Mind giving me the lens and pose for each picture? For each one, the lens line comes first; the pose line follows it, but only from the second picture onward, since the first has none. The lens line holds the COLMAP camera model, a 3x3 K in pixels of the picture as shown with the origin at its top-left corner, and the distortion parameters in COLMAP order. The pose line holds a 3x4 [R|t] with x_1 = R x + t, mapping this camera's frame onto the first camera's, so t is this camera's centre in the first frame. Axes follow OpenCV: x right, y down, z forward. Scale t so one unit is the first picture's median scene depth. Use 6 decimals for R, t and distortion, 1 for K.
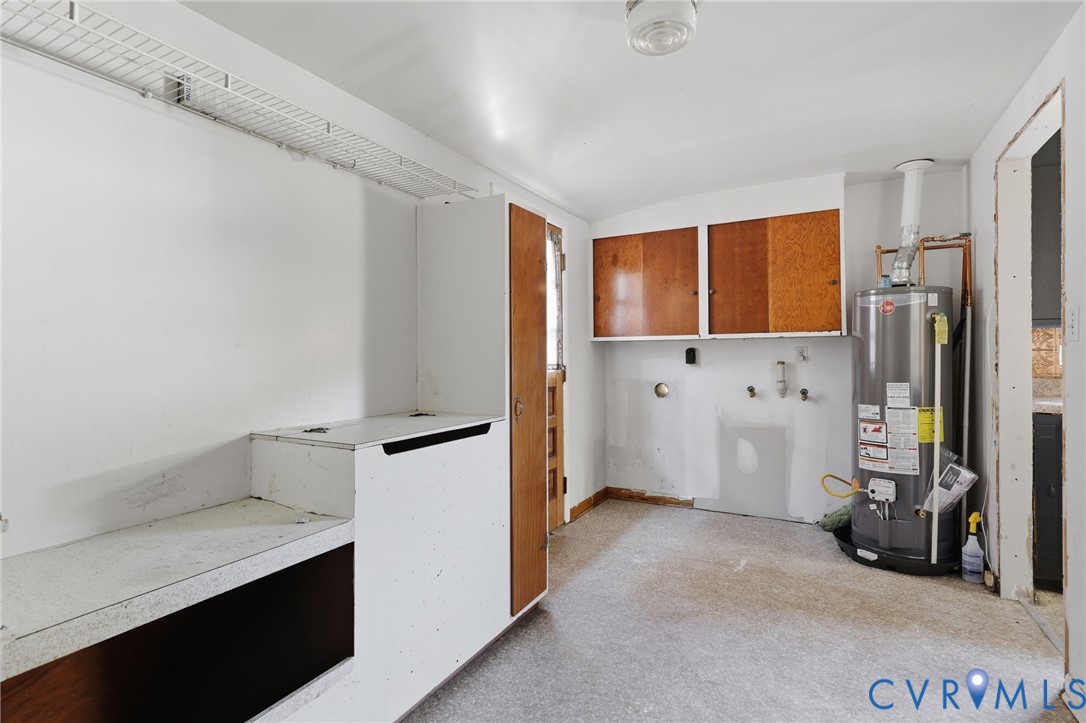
lens RADIAL K [[502.6, 0, 541.4], [0, 502.6, 358.3], [0, 0, 1]] dist [-0.001147, -0.000416]
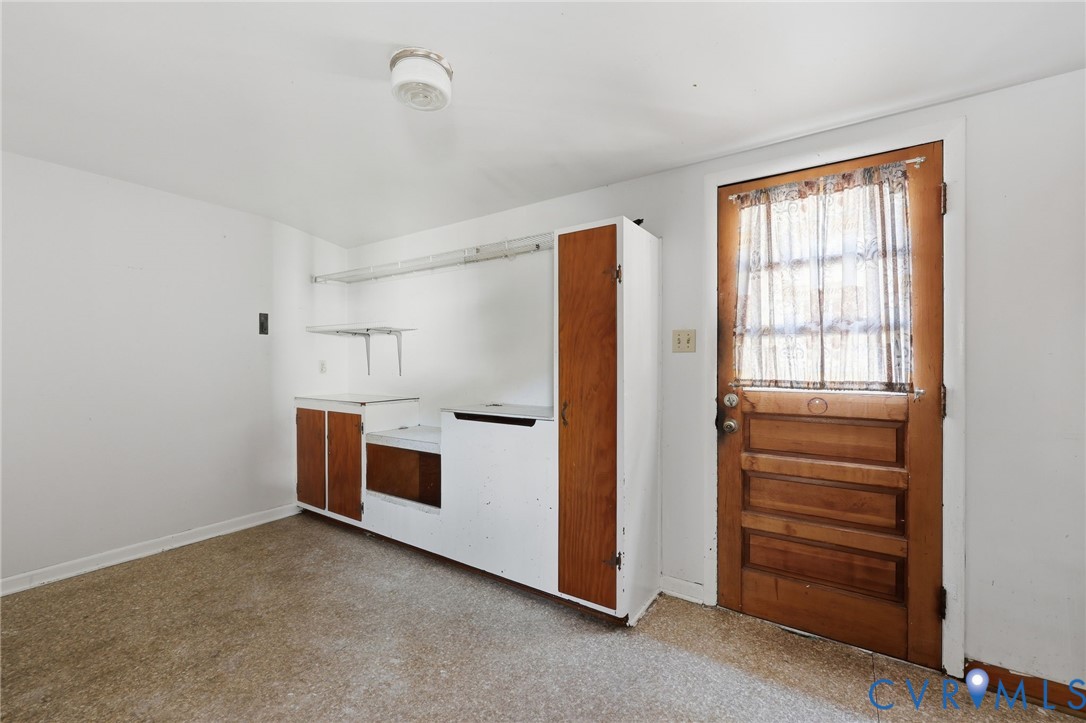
lens RADIAL K [[436.4, 0, 539.5], [0, 436.4, 358.5], [0, 0, 1]] dist [0.000728, 0.000010]
pose [[-0.052956, 0.000053, -0.998597, 0.907631], [-0.003881, 0.999992, 0.000258, -0.025104], [0.998589, 0.003889, -0.052956, 0.954447]]
